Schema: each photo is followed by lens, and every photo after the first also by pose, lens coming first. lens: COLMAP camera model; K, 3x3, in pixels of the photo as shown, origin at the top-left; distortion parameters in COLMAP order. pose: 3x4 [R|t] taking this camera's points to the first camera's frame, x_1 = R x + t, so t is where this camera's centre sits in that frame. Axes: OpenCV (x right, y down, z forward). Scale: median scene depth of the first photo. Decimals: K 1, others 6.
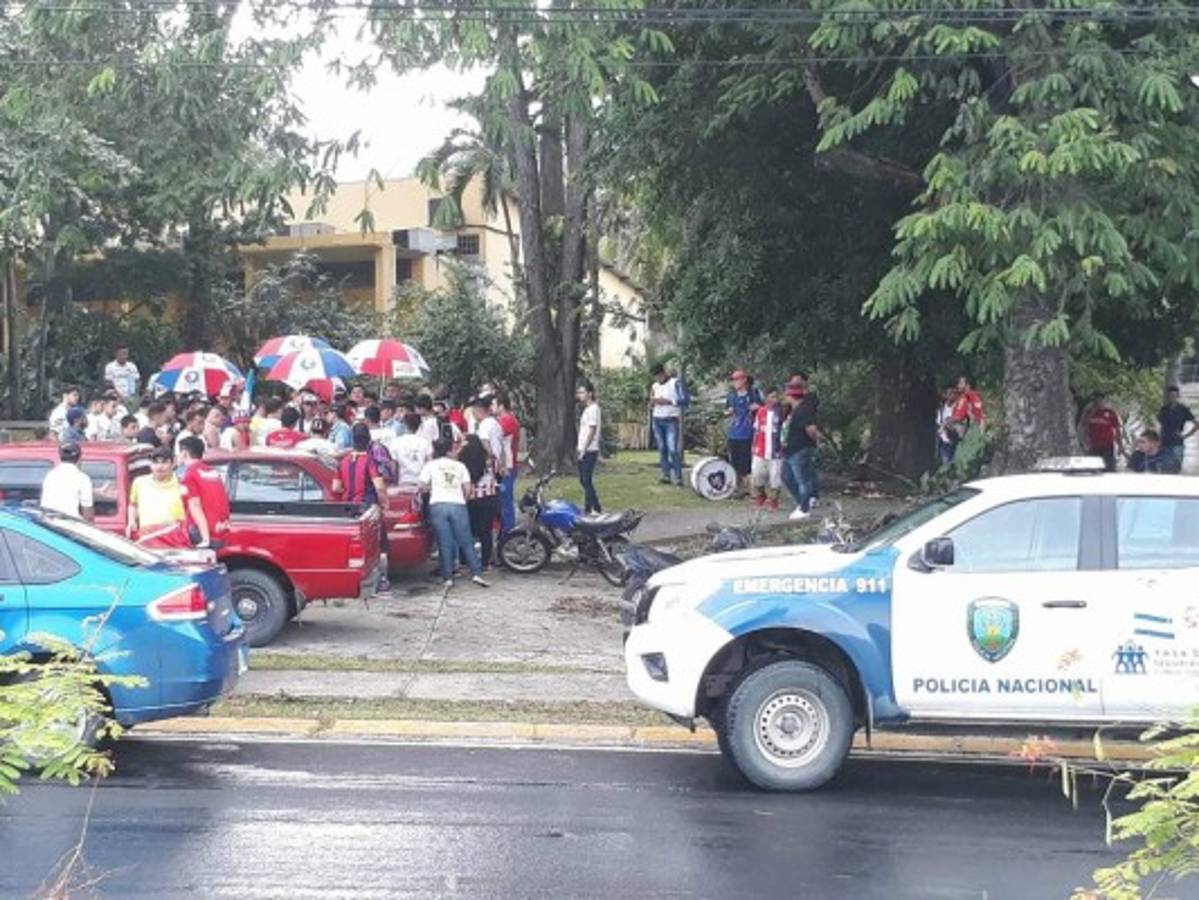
lens RADIAL K [[1198.3, 0, 603.4], [0, 1198.3, 483.4], [0, 0, 1]] dist [0.135028, -0.380791]
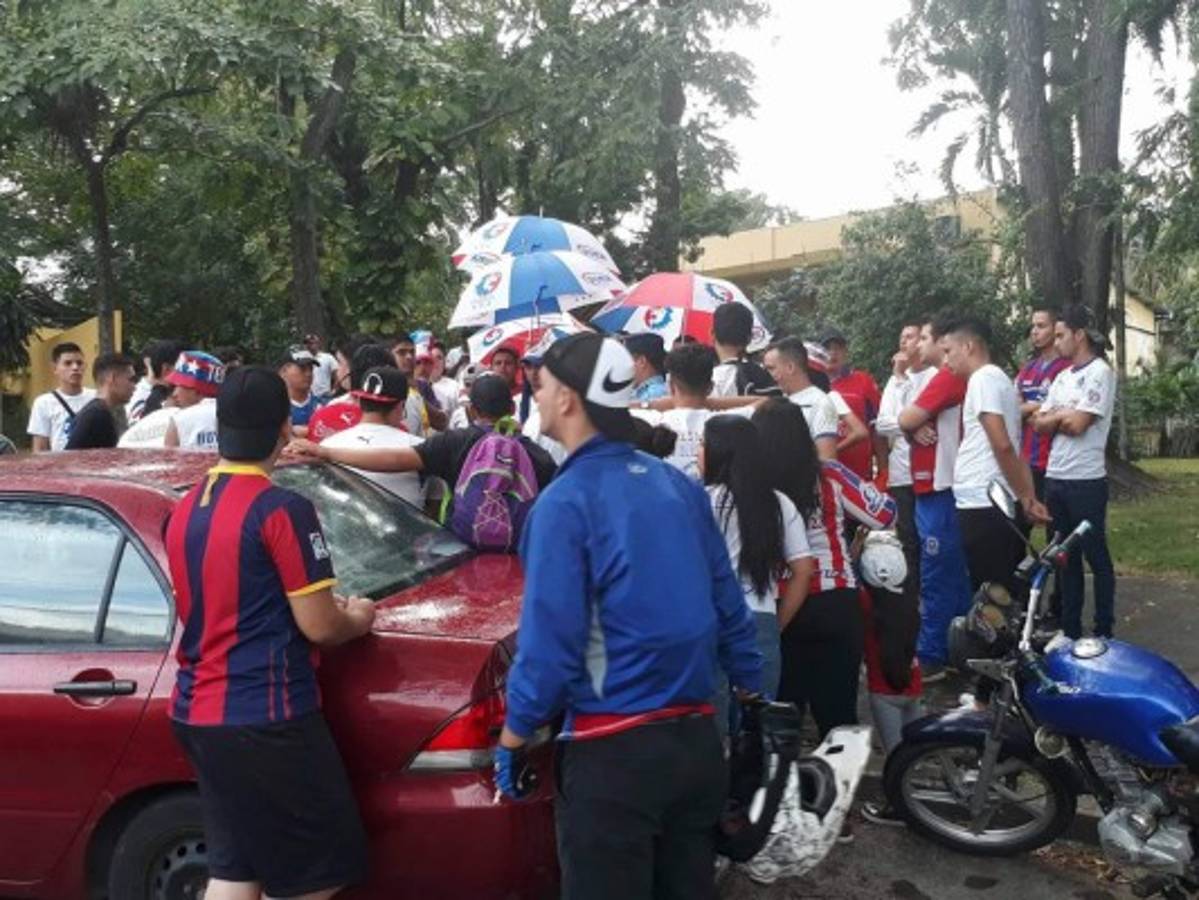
lens RADIAL K [[1193.0, 0, 598.1], [0, 1193.0, 482.7], [0, 0, 1]] dist [0.155421, -0.451003]
pose [[0.917547, -0.000172, -0.397627, -0.033155], [-0.002462, 0.999978, -0.006114, -0.018570], [0.397619, 0.006588, 0.917527, 0.686264]]
